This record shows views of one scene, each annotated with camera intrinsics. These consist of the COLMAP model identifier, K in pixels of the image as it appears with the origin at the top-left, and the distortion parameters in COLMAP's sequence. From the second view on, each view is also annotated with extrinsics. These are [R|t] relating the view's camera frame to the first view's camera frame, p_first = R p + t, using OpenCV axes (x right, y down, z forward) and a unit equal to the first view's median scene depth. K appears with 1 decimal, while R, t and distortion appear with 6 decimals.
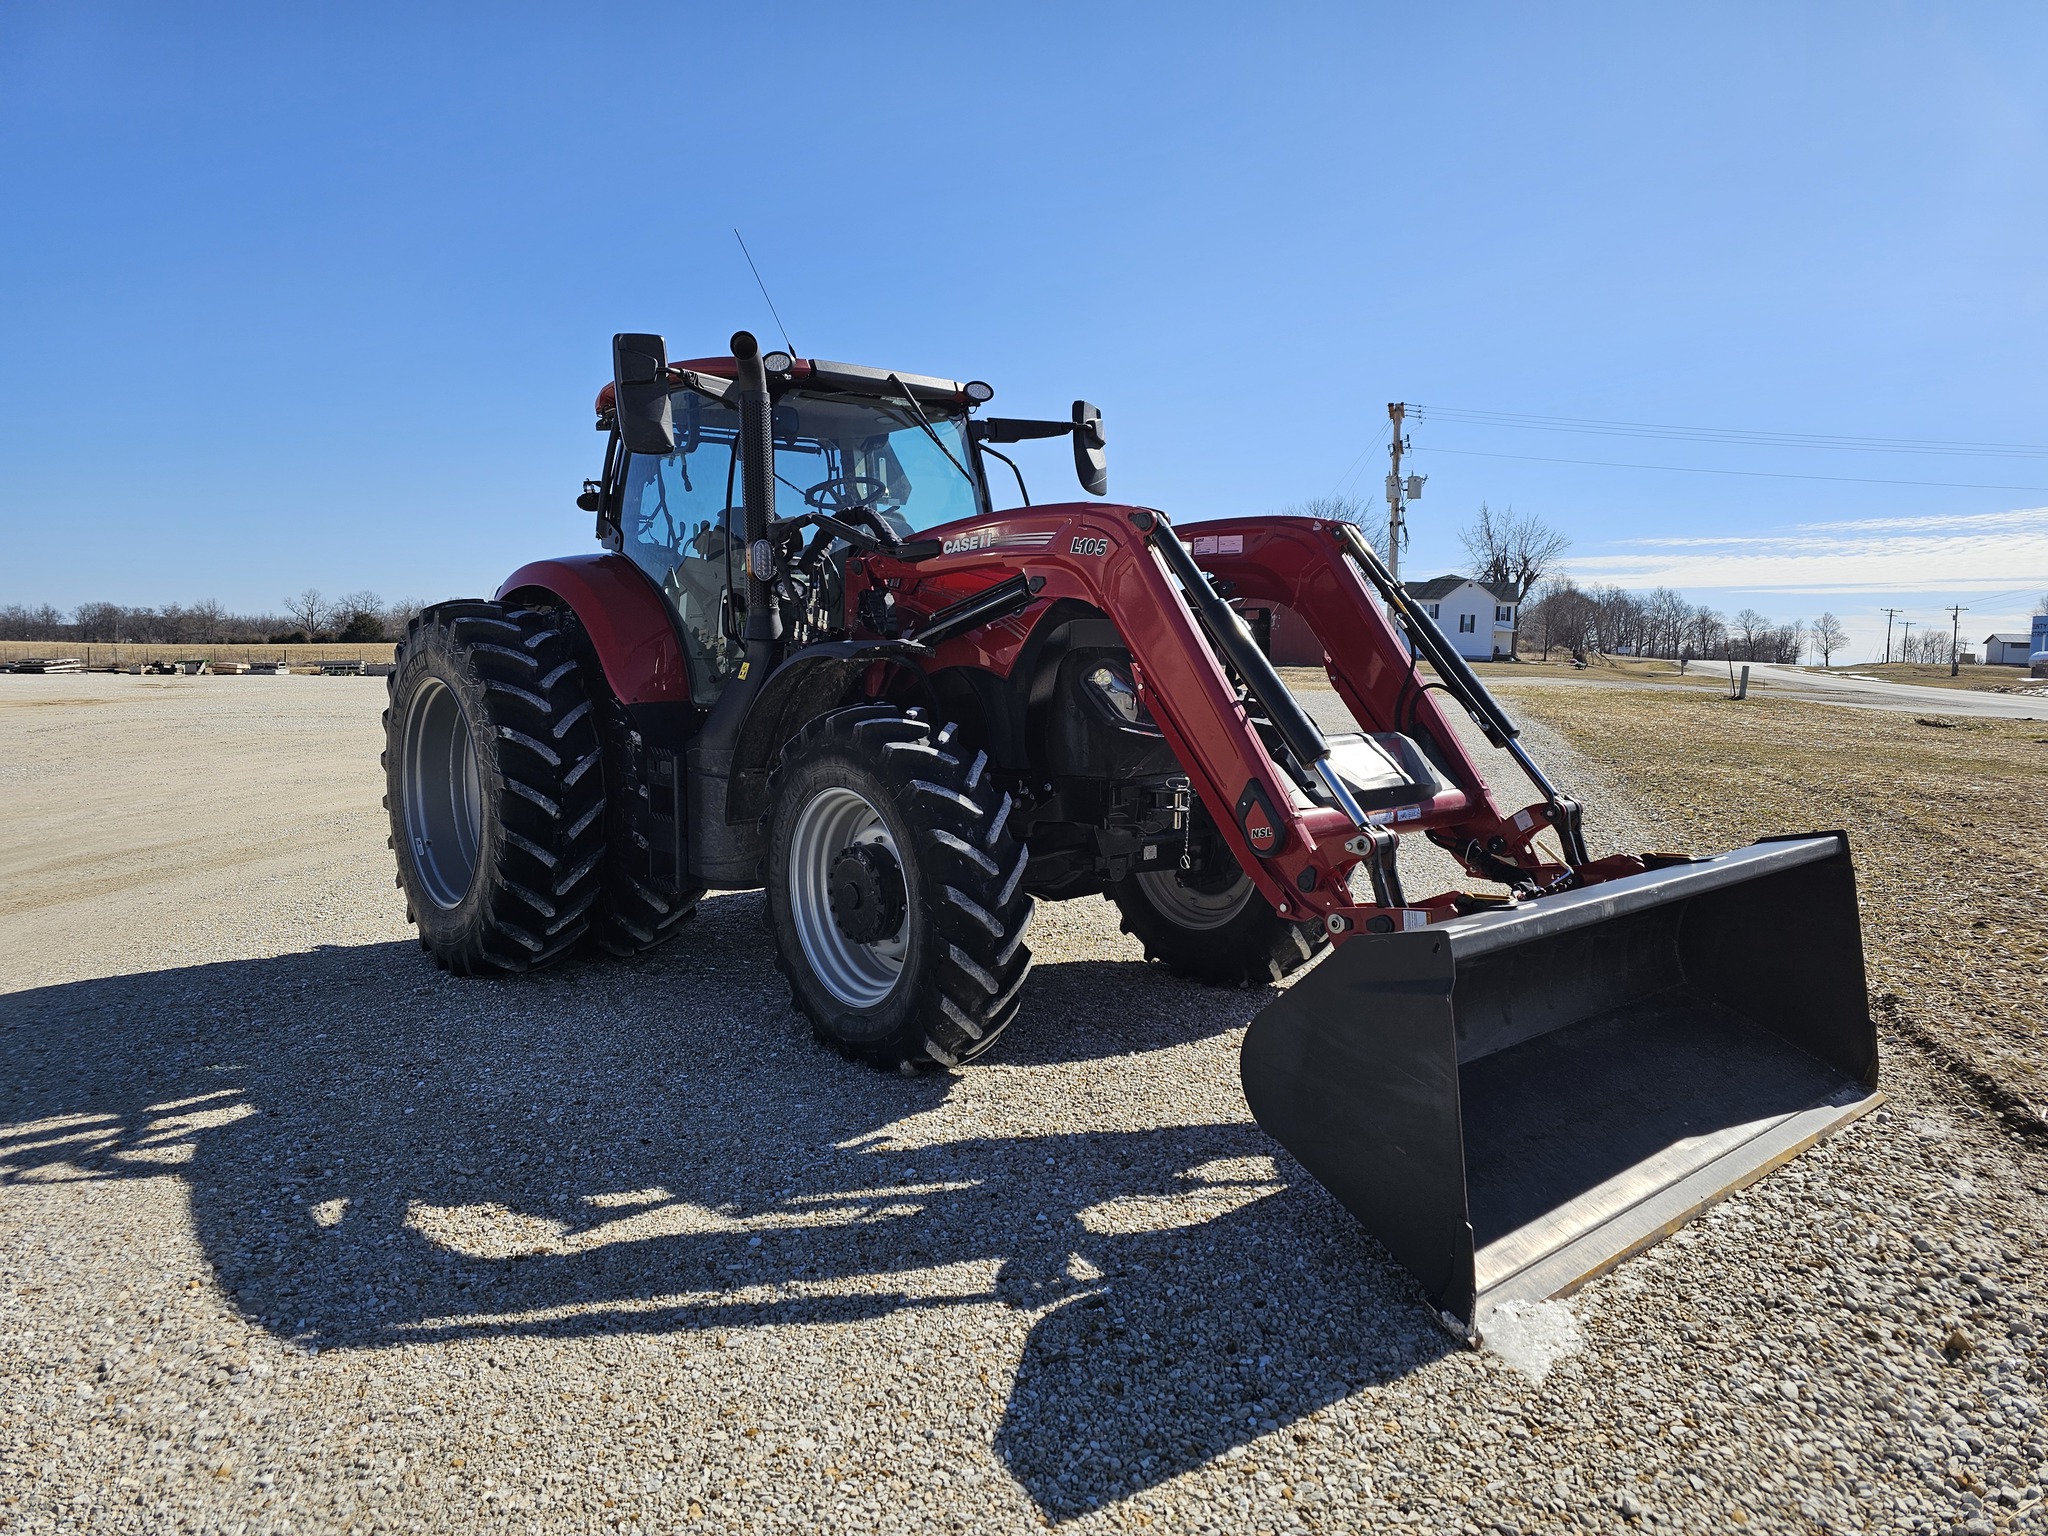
lens RADIAL K [[1362.9, 0, 1040.3], [0, 1362.9, 766.4], [0, 0, 1]] dist [0.058022, -0.044996]
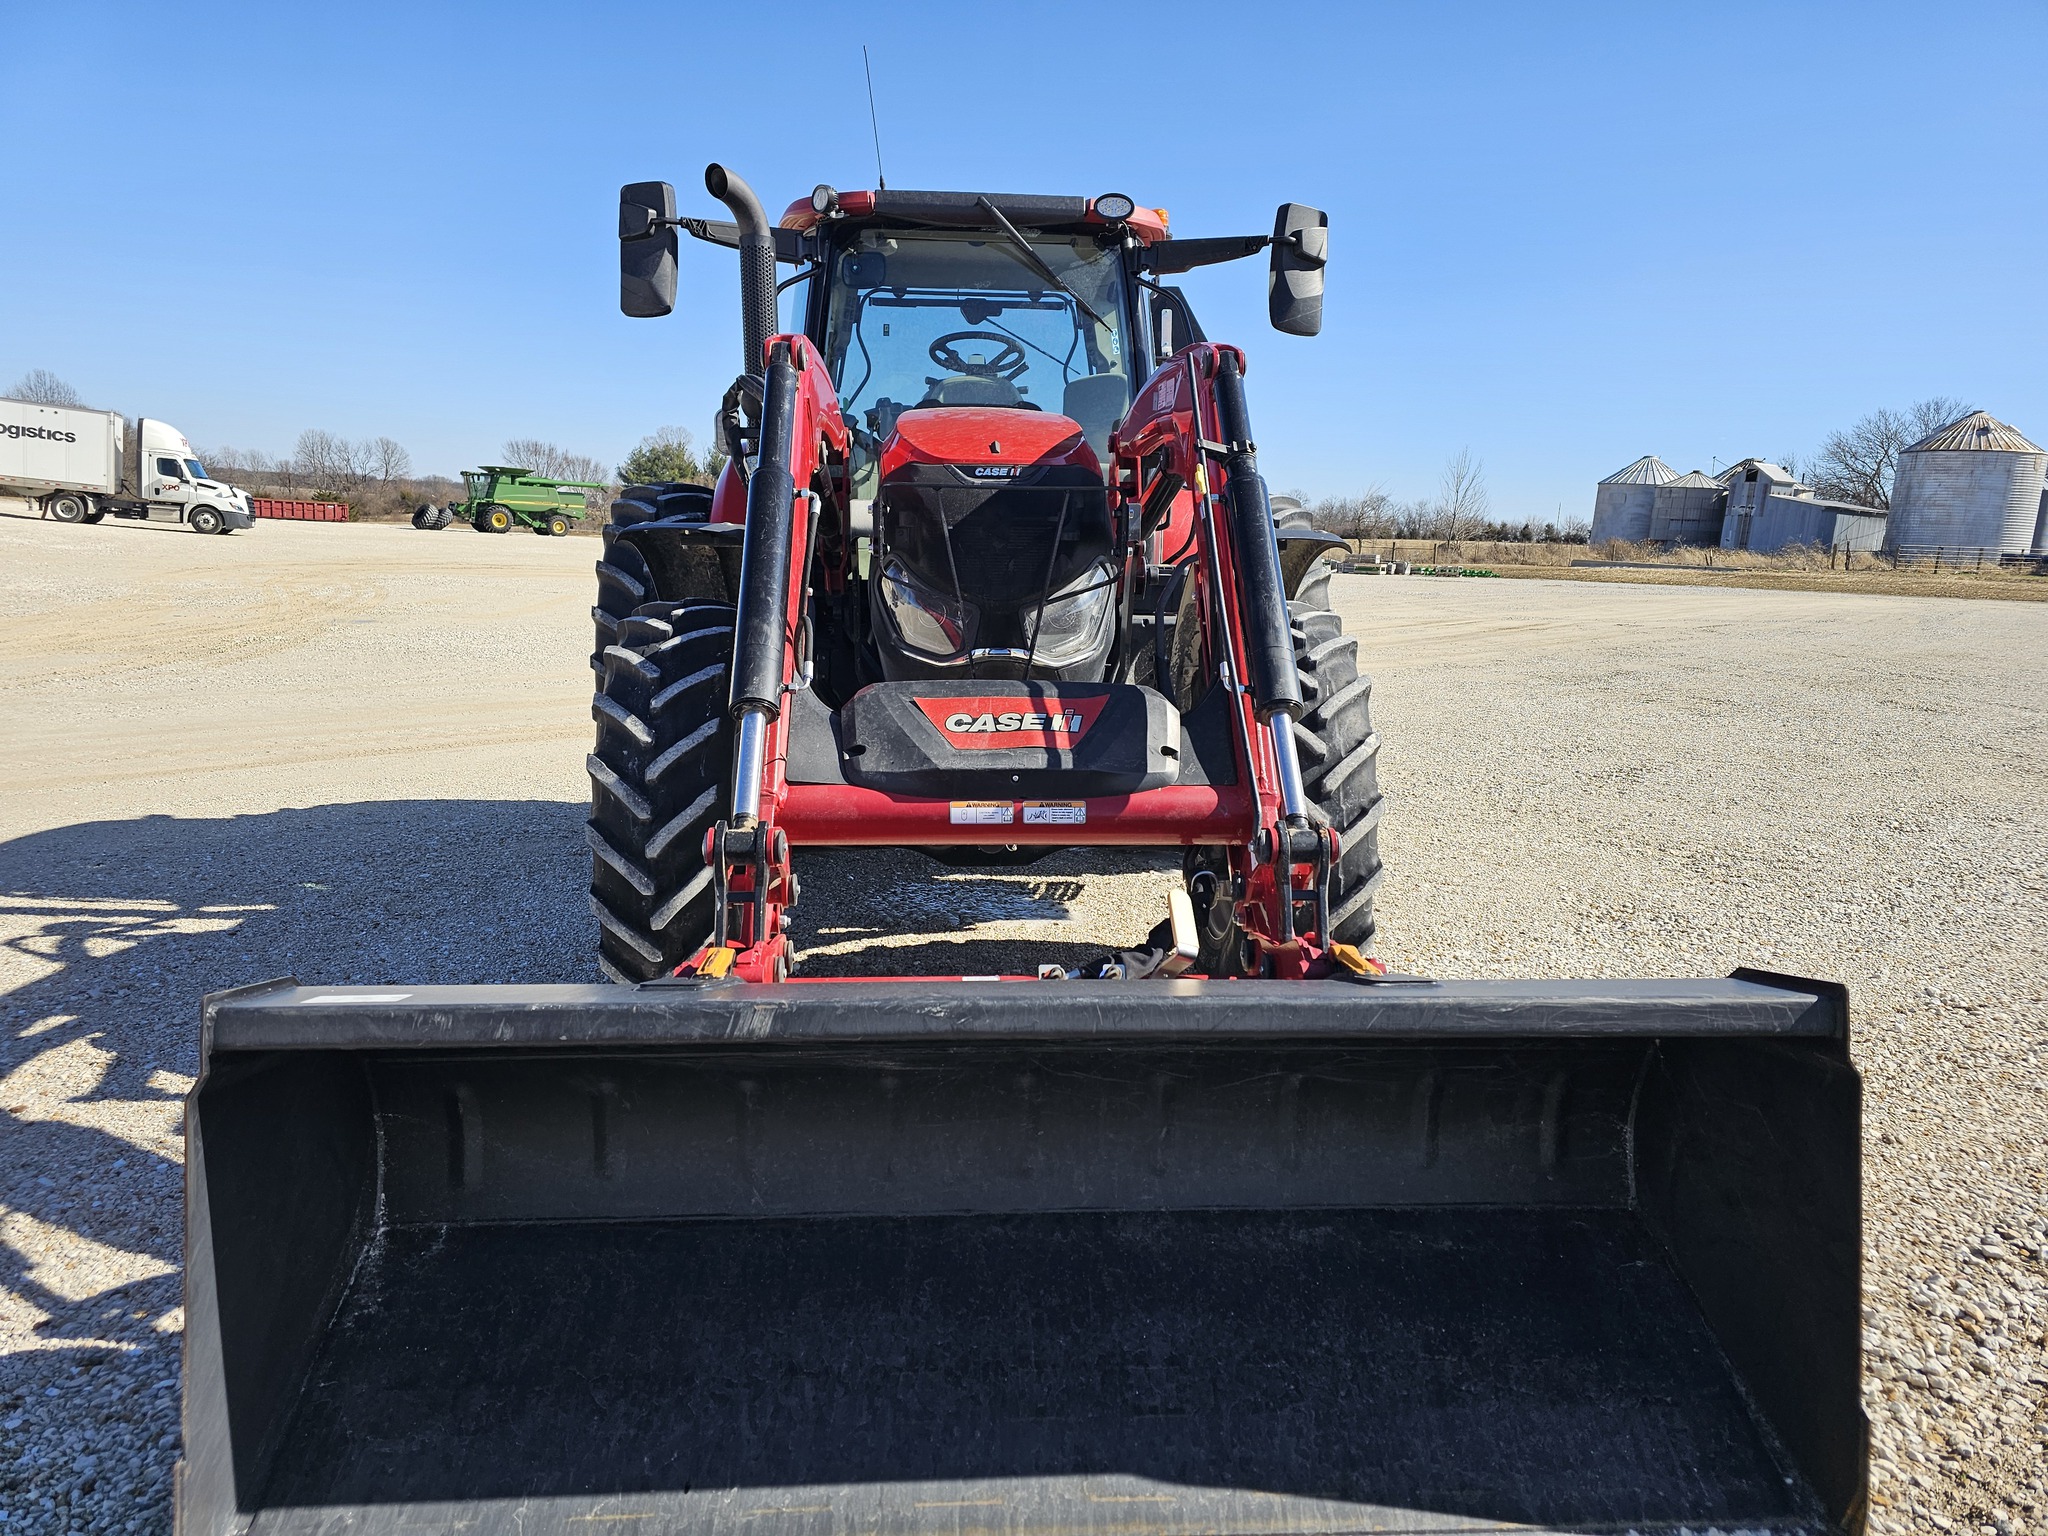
lens RADIAL K [[1362.9, 0, 1062.4], [0, 1362.9, 799.3], [0, 0, 1]] dist [0.058022, -0.044996]
pose [[0.796231, 0.136284, -0.589442, 0.427855], [-0.077766, 0.989270, 0.123679, -0.034461], [0.599973, -0.052638, 0.798286, 0.331329]]
